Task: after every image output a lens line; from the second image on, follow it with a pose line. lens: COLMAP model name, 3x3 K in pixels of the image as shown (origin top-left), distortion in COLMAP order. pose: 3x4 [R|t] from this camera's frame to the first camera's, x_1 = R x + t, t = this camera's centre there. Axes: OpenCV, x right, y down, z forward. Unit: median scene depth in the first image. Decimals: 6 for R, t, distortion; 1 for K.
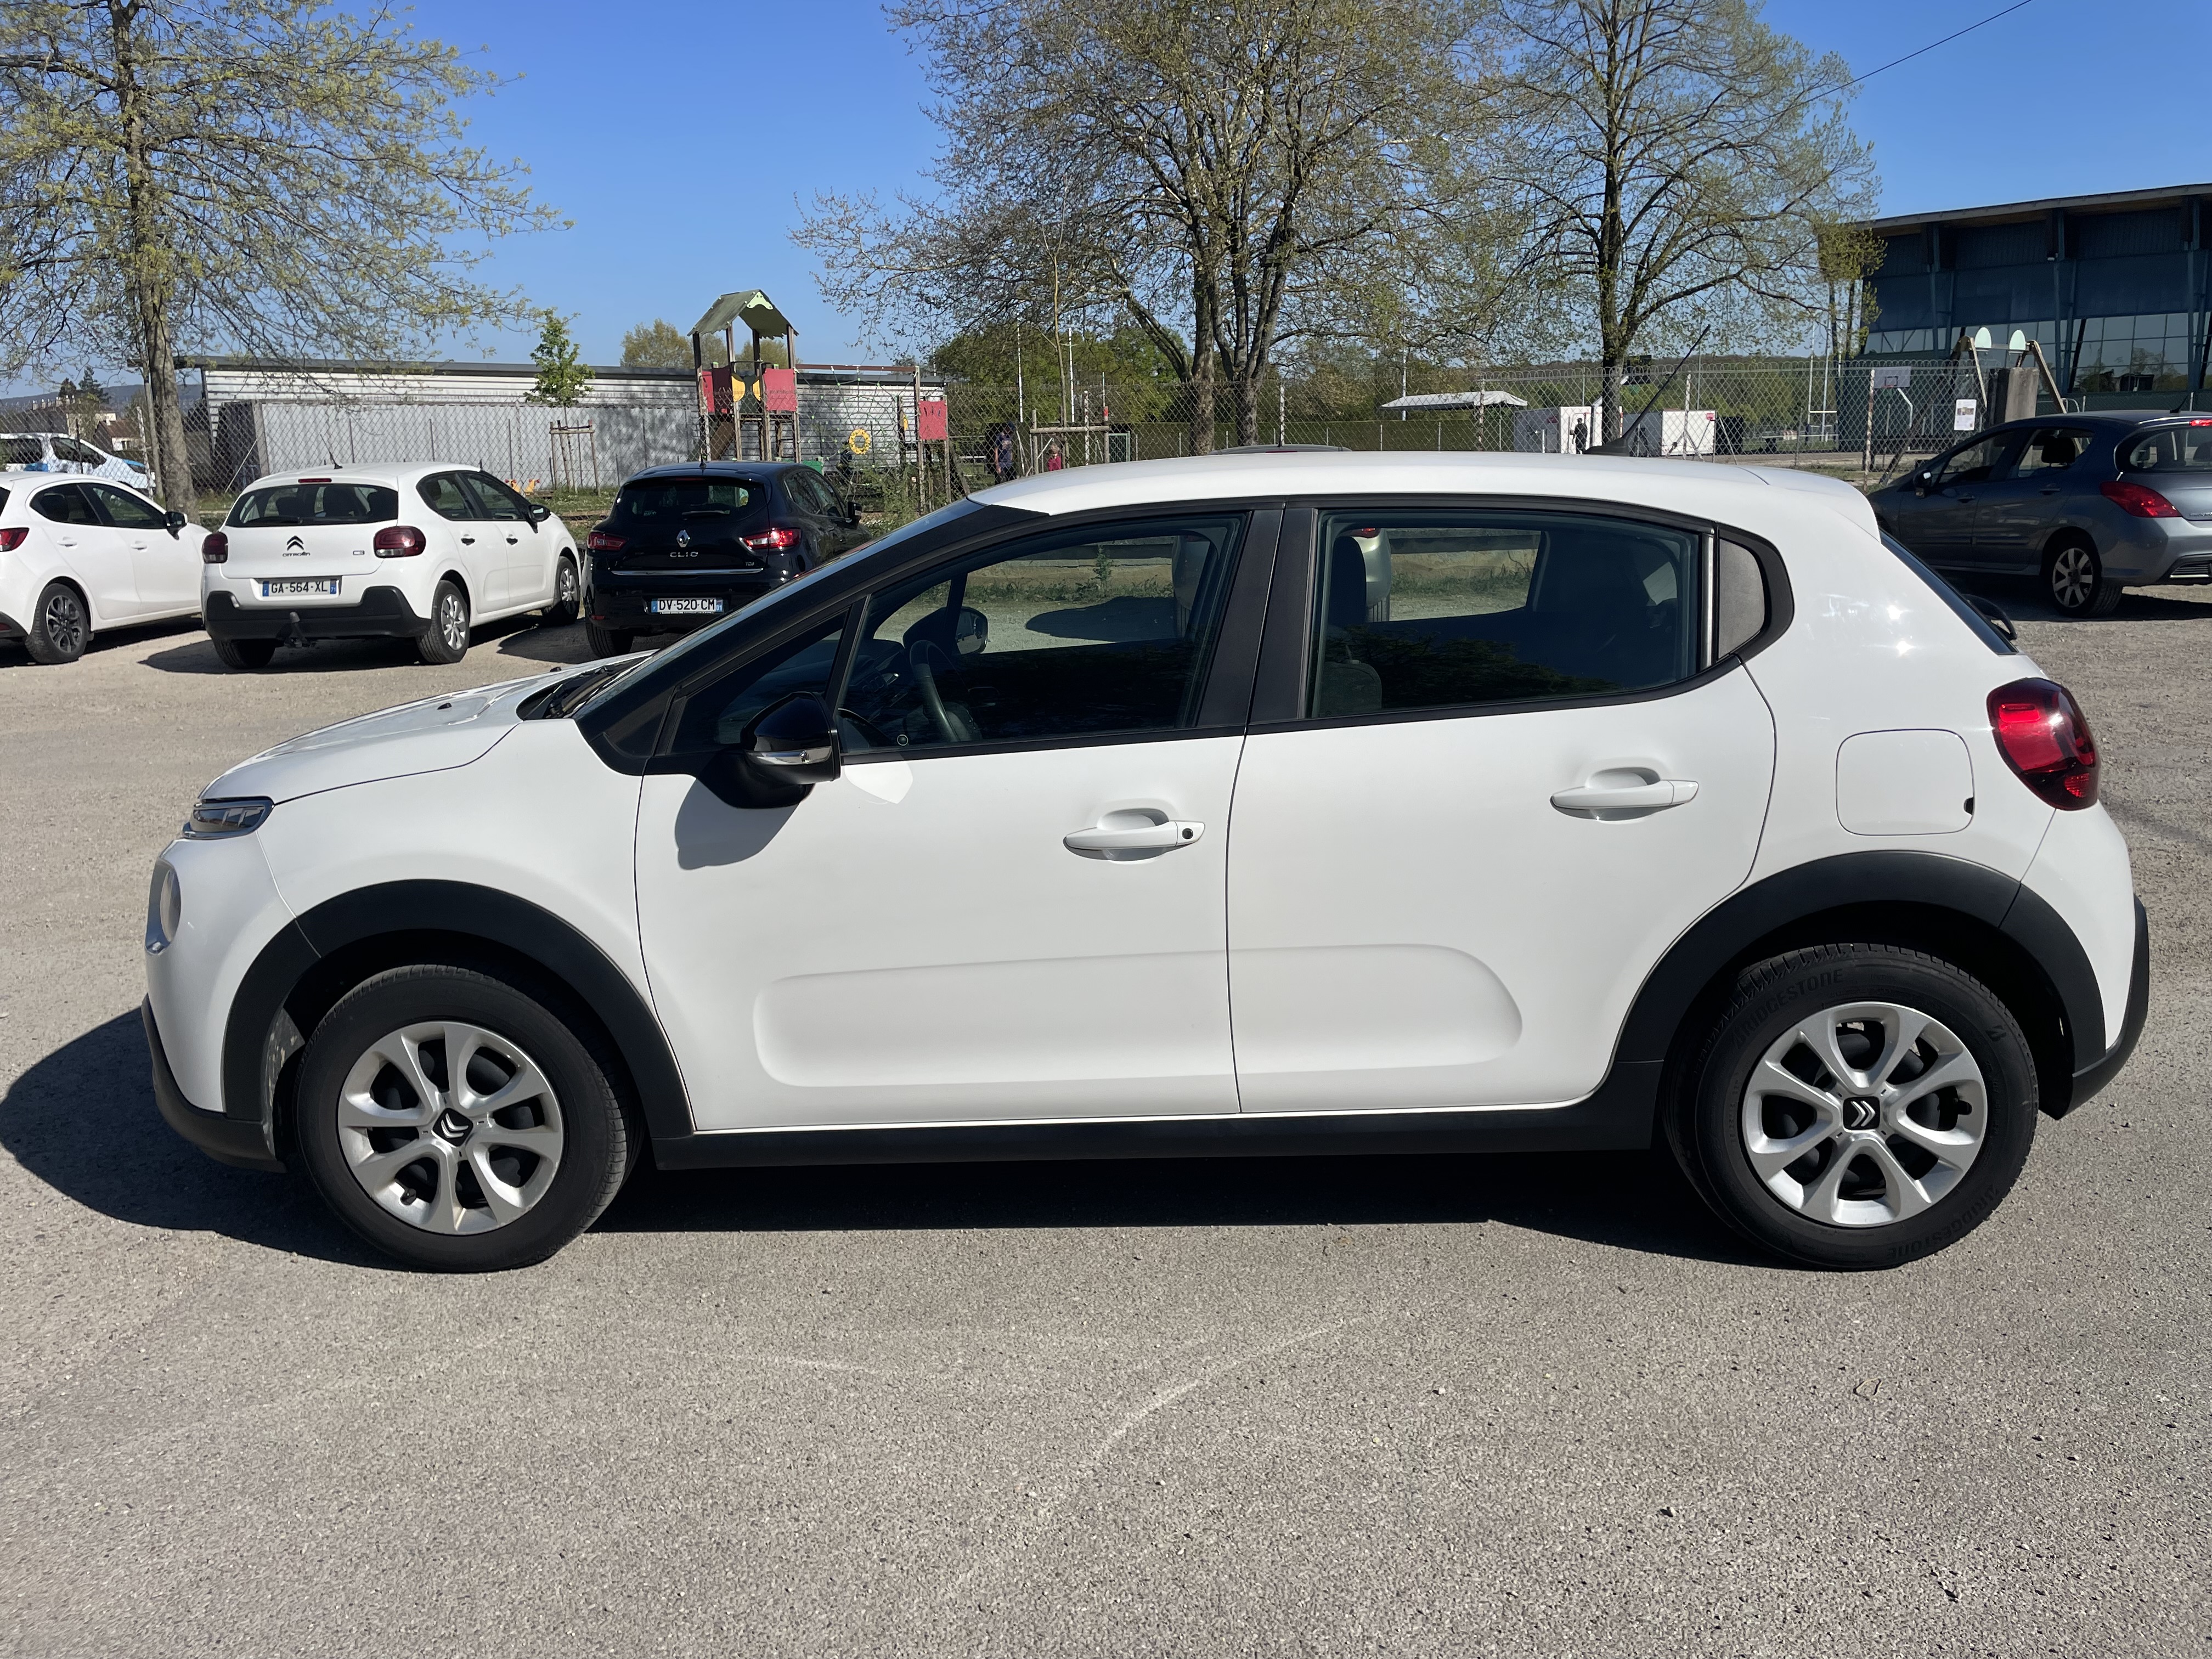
lens RADIAL K [[1627.4, 0, 1089.6], [0, 1627.4, 831.0], [0, 0, 1]] dist [0.078517, -0.101838]
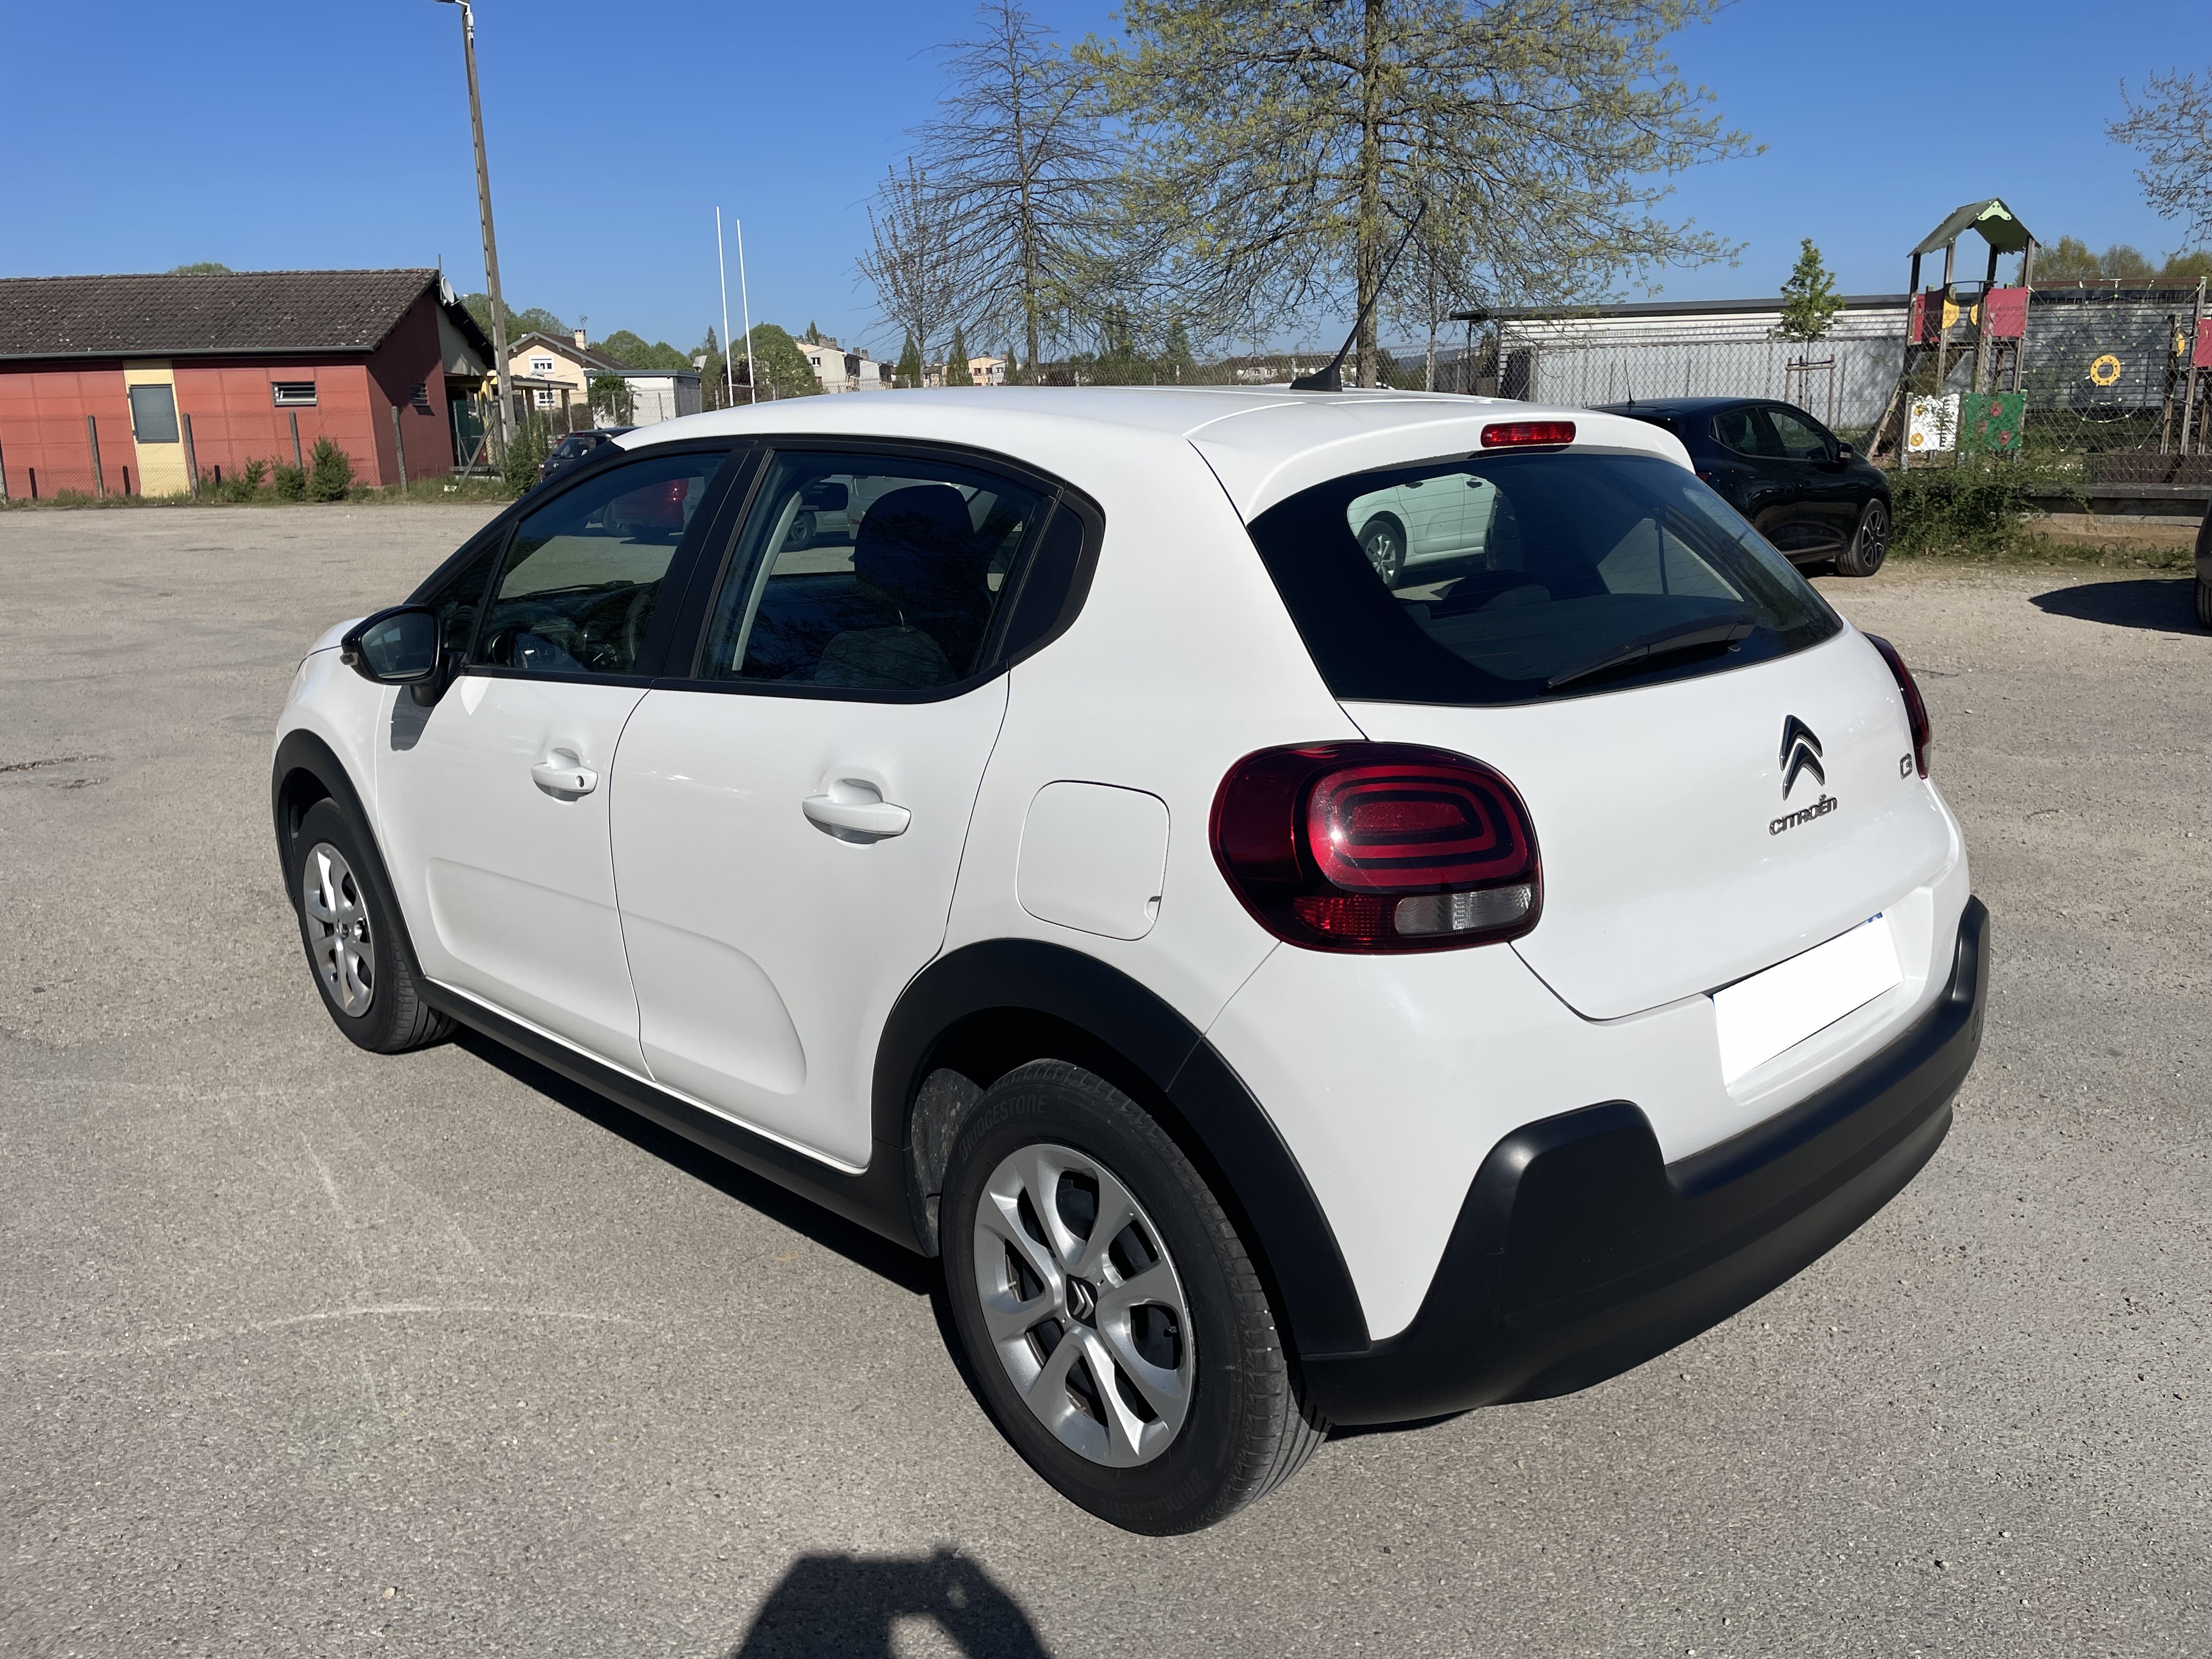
lens RADIAL K [[1627.4, 0, 1089.6], [0, 1627.4, 831.0], [0, 0, 1]] dist [0.078517, -0.101838]
pose [[0.740421, 0.159471, -0.652951, 0.180865], [-0.137229, 0.986850, 0.085408, -0.018714], [0.657985, 0.026366, 0.752569, 0.088123]]
